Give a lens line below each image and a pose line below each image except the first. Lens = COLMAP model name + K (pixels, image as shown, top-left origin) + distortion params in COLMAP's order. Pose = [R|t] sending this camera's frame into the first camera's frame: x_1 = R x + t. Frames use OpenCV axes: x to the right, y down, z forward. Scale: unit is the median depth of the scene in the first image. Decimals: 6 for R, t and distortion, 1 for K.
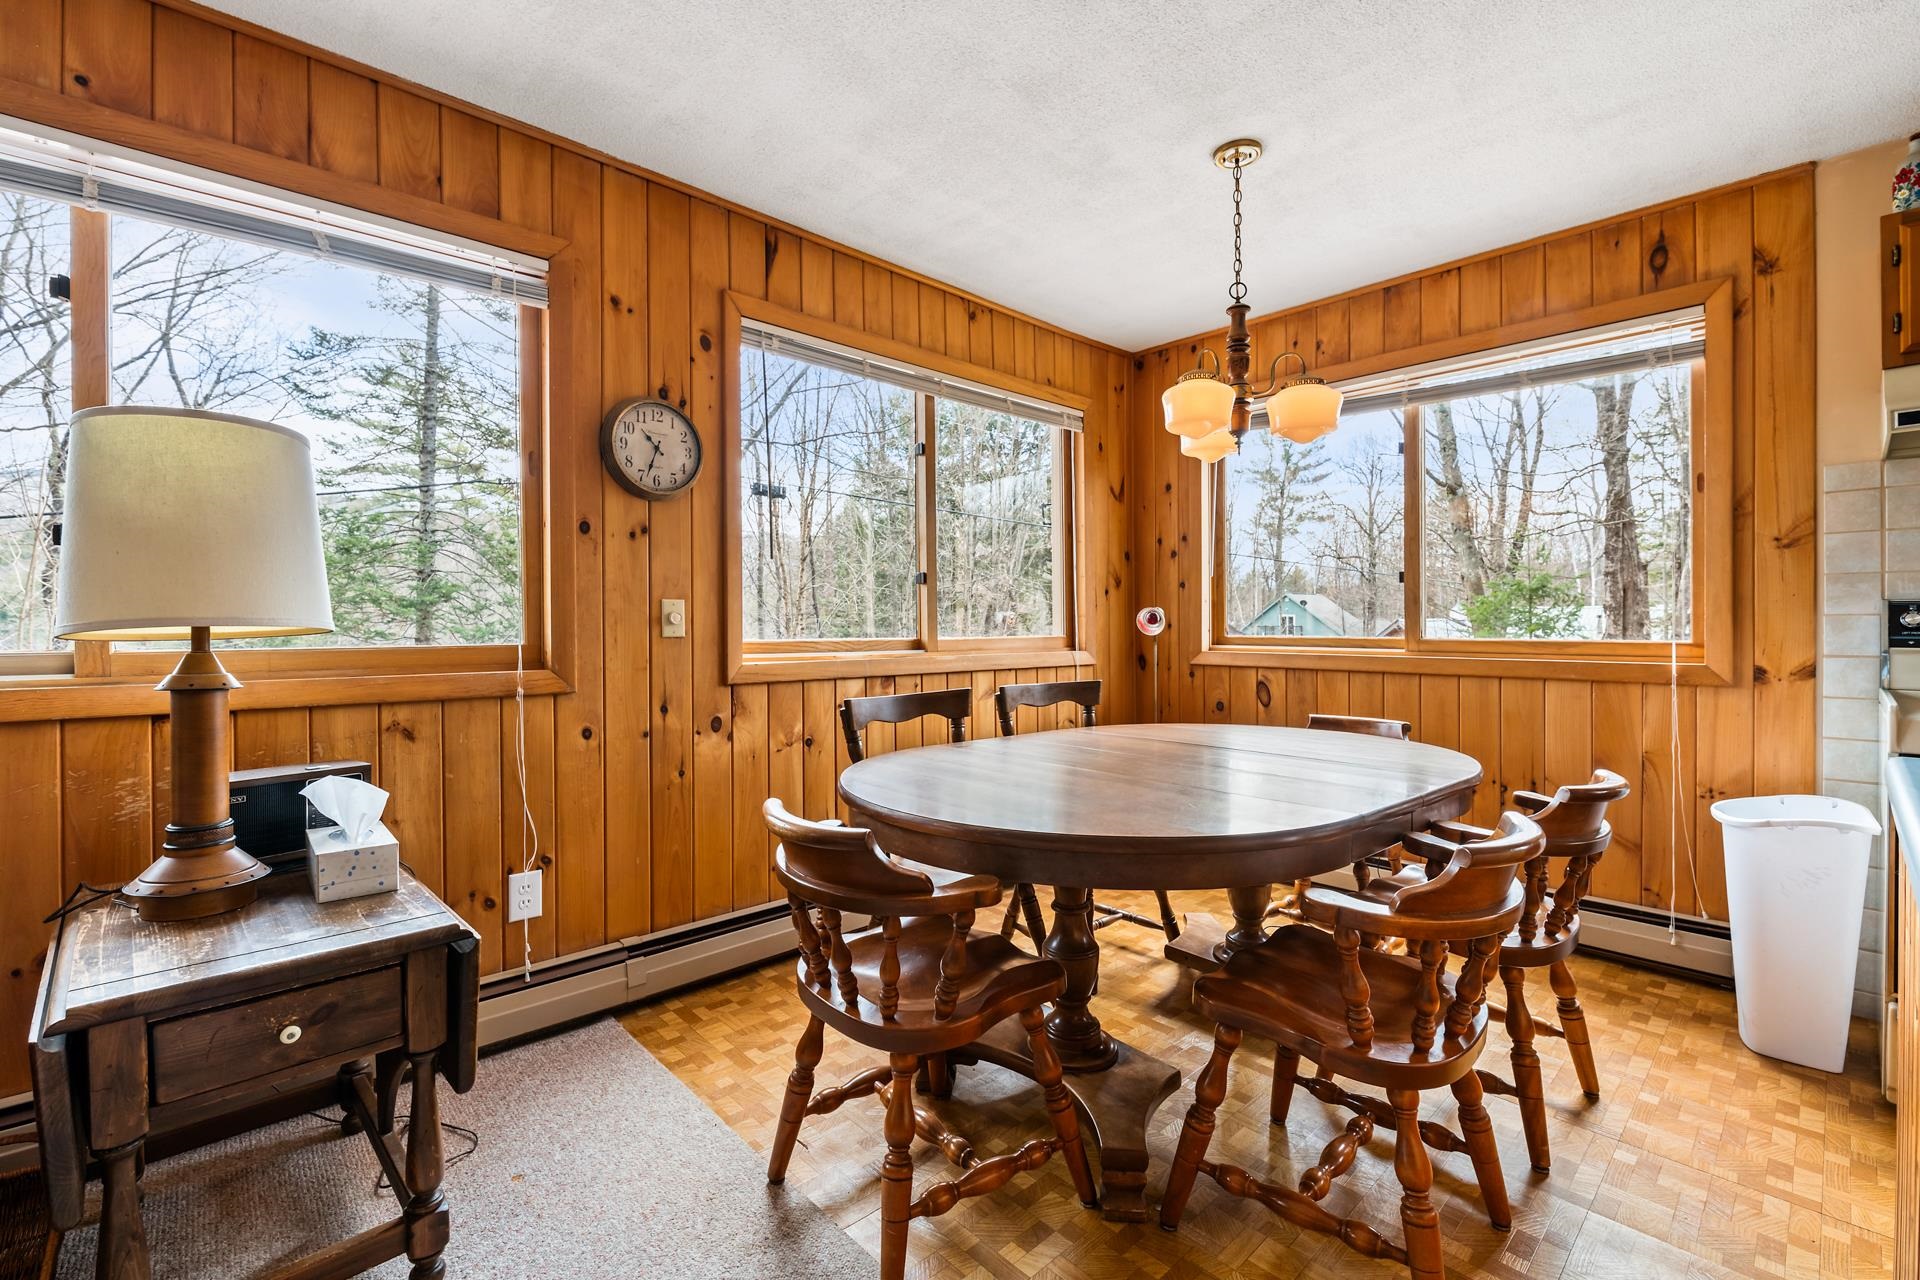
lens RADIAL K [[834.0, 0, 957.5], [0, 834.0, 624.2], [0, 0, 1]] dist [-0.006391, -0.003800]
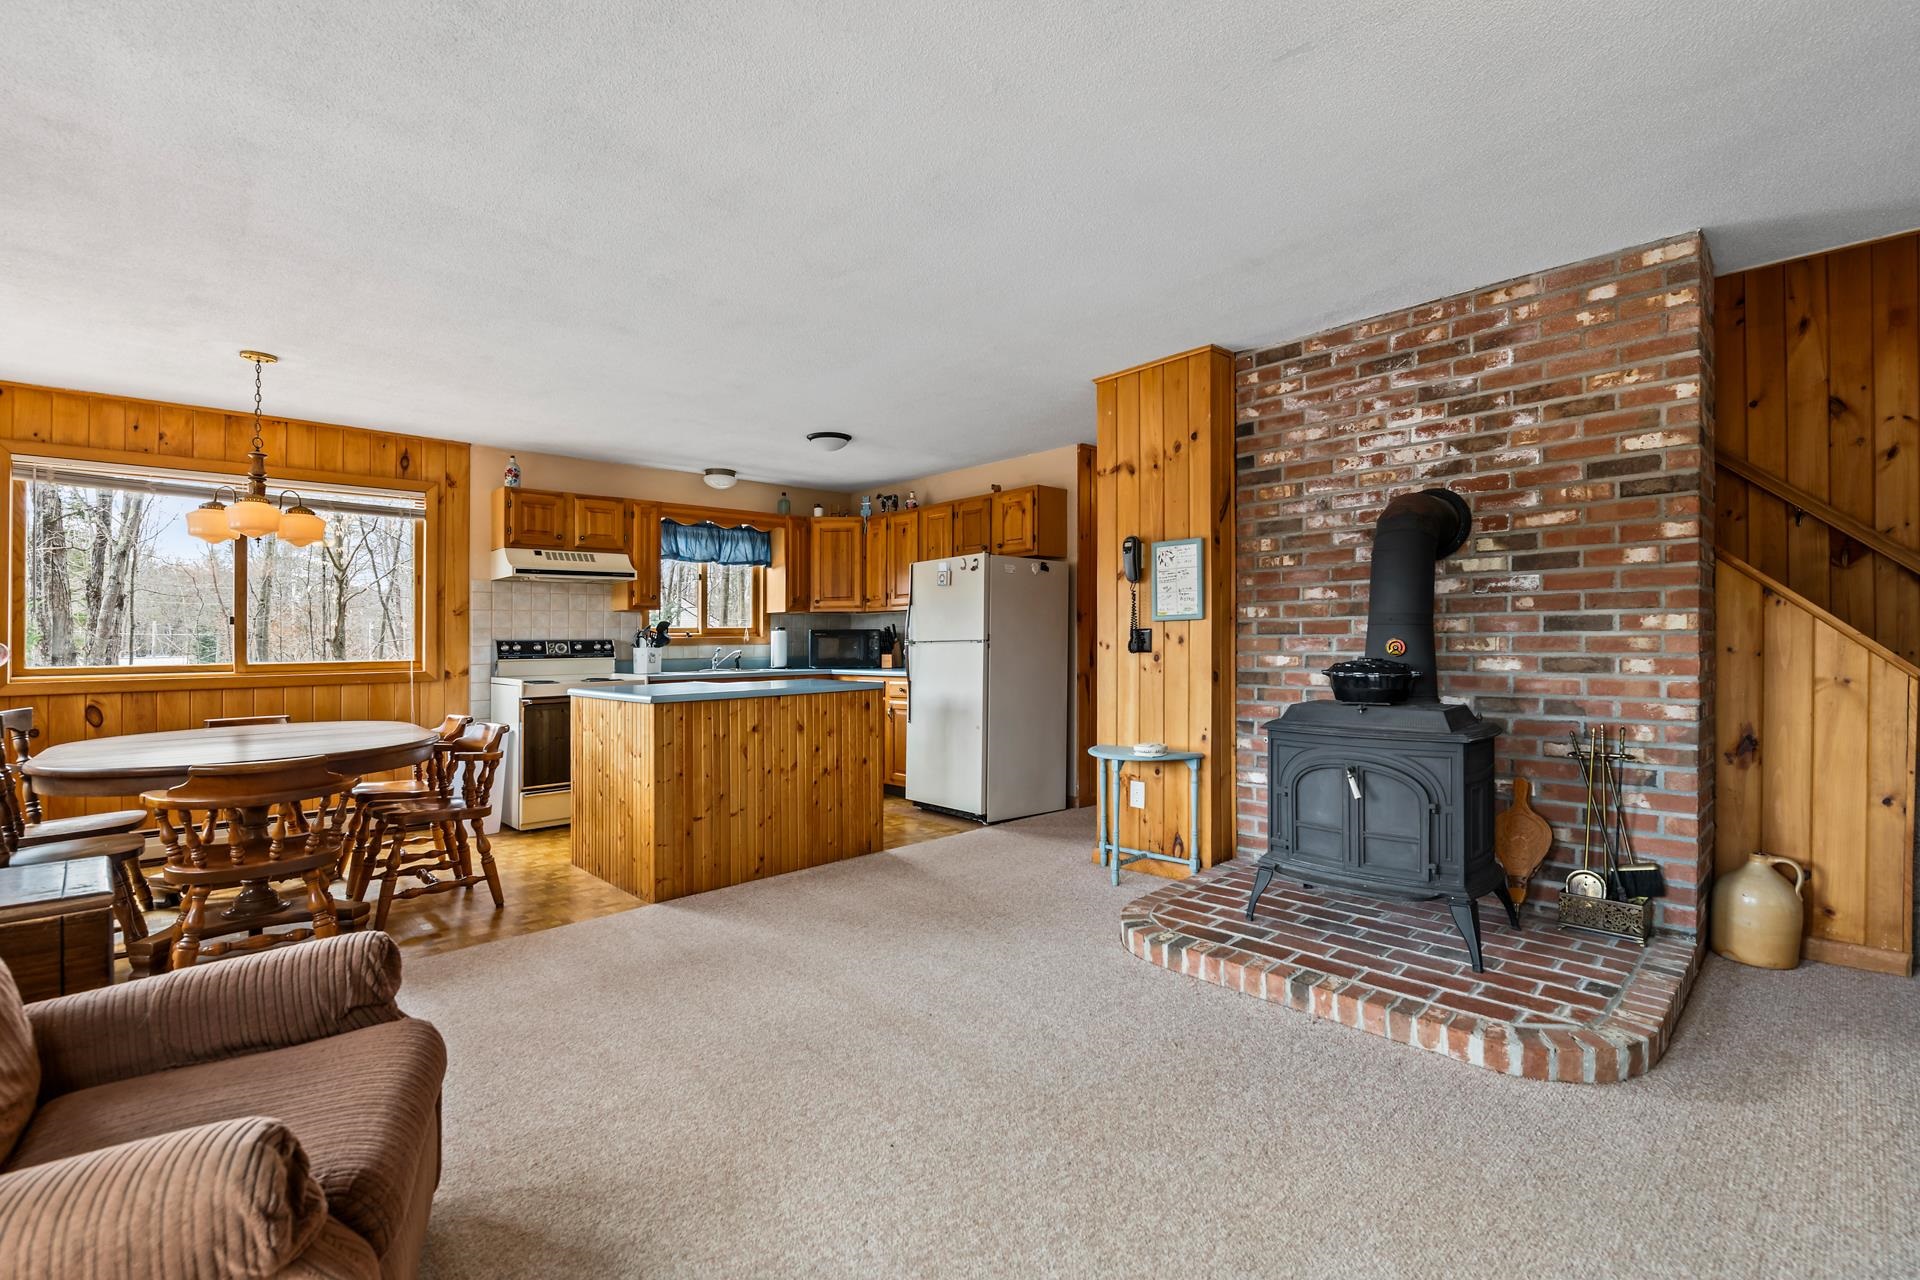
lens RADIAL K [[834.0, 0, 961.1], [0, 834.0, 640.7], [0, 0, 1]] dist [-0.006391, -0.003800]
pose [[-0.021121, 0.000255, 0.999777, -1.057005], [0.012608, 0.999921, 0.000011, -0.008164], [-0.999697, 0.012606, -0.021122, -0.240287]]
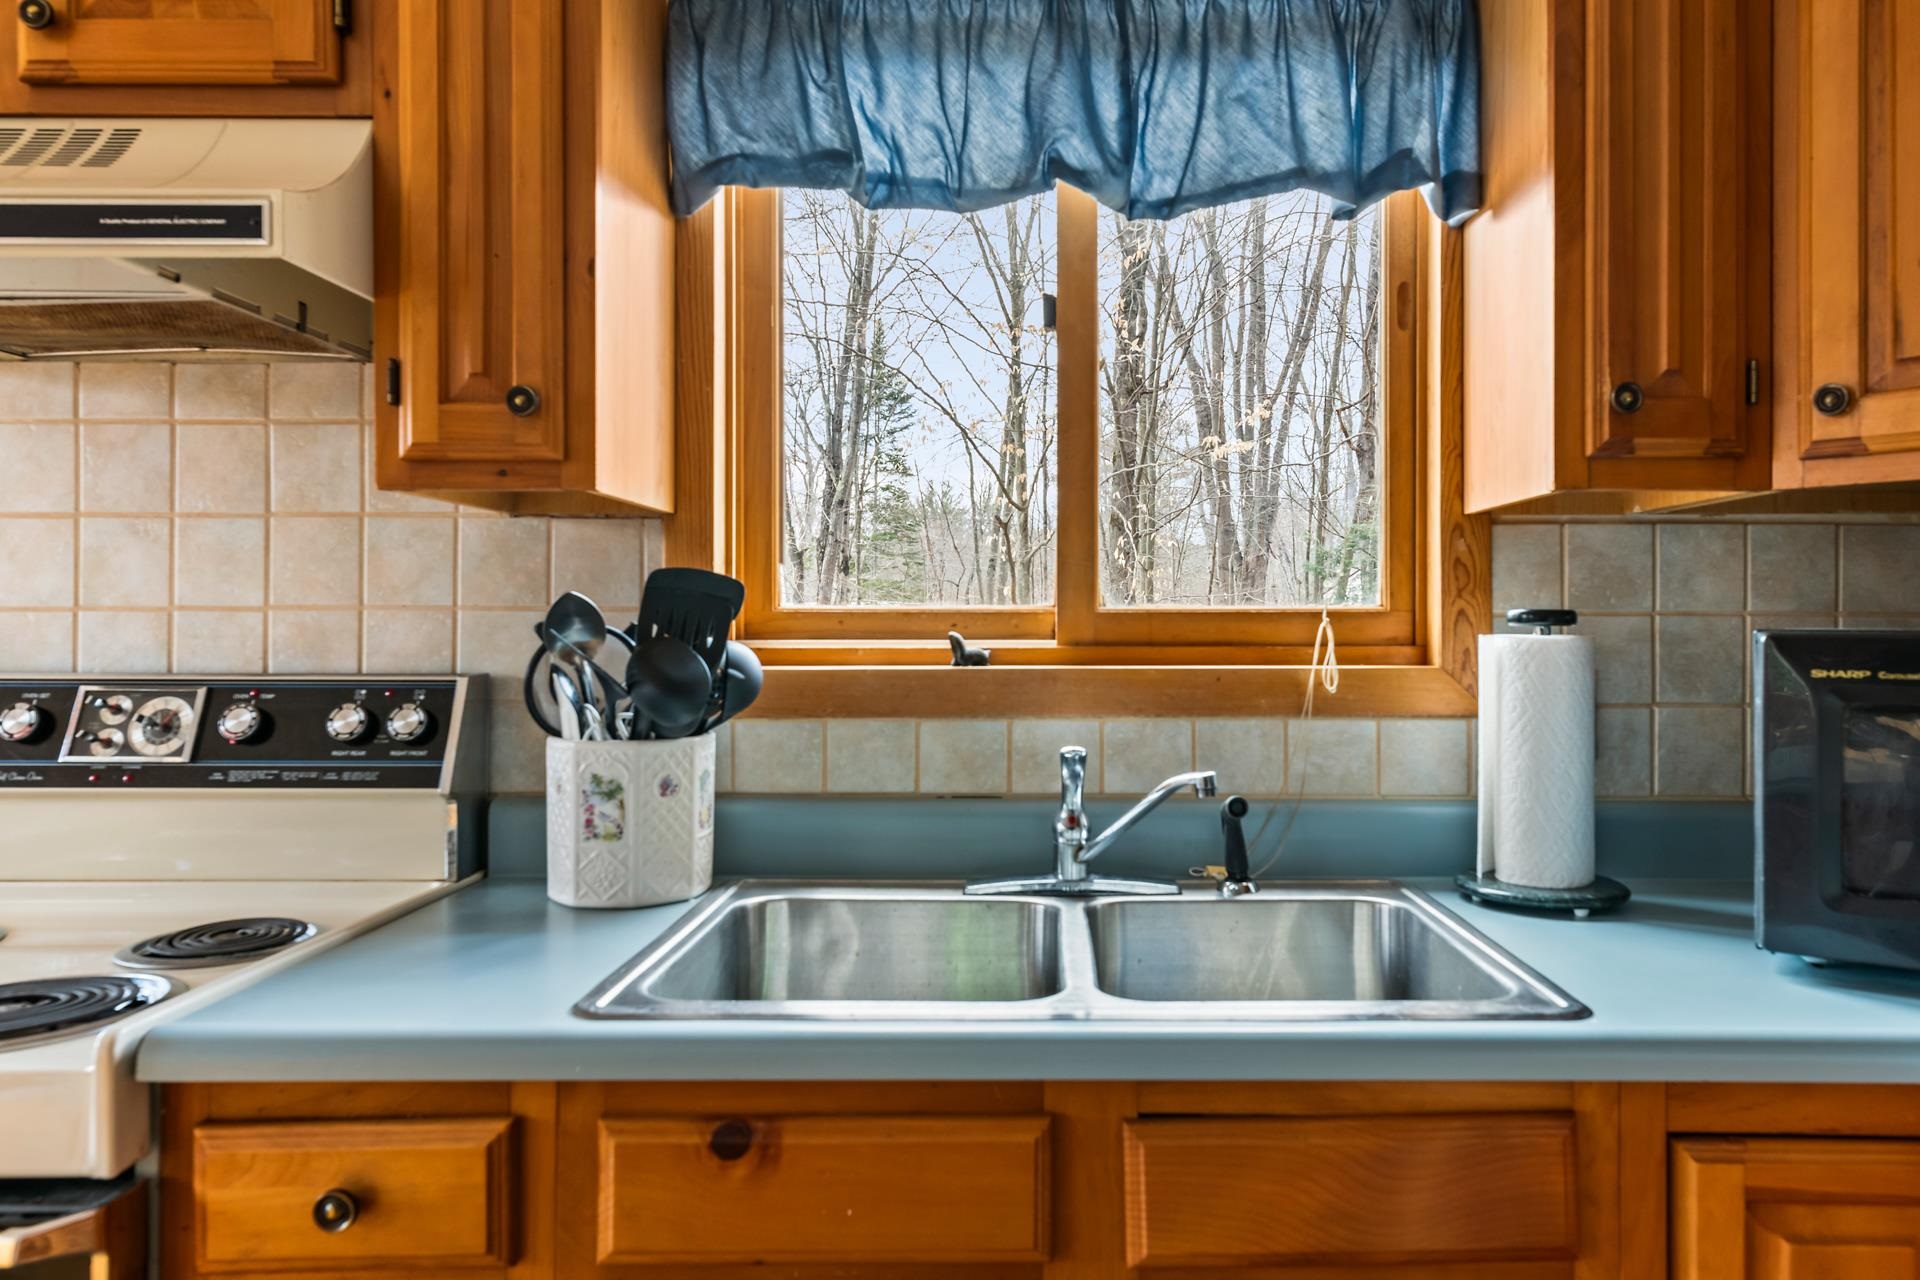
lens RADIAL K [[1364.8, 0, 969.8], [0, 1364.8, 631.3], [0, 0, 1]] dist [-0.003083, -0.001712]
pose [[0.650496, -0.001667, 0.759508, 0.782985], [-0.001974, 0.999991, 0.003886, -0.045690], [-0.759507, -0.004027, 0.650486, 0.040733]]
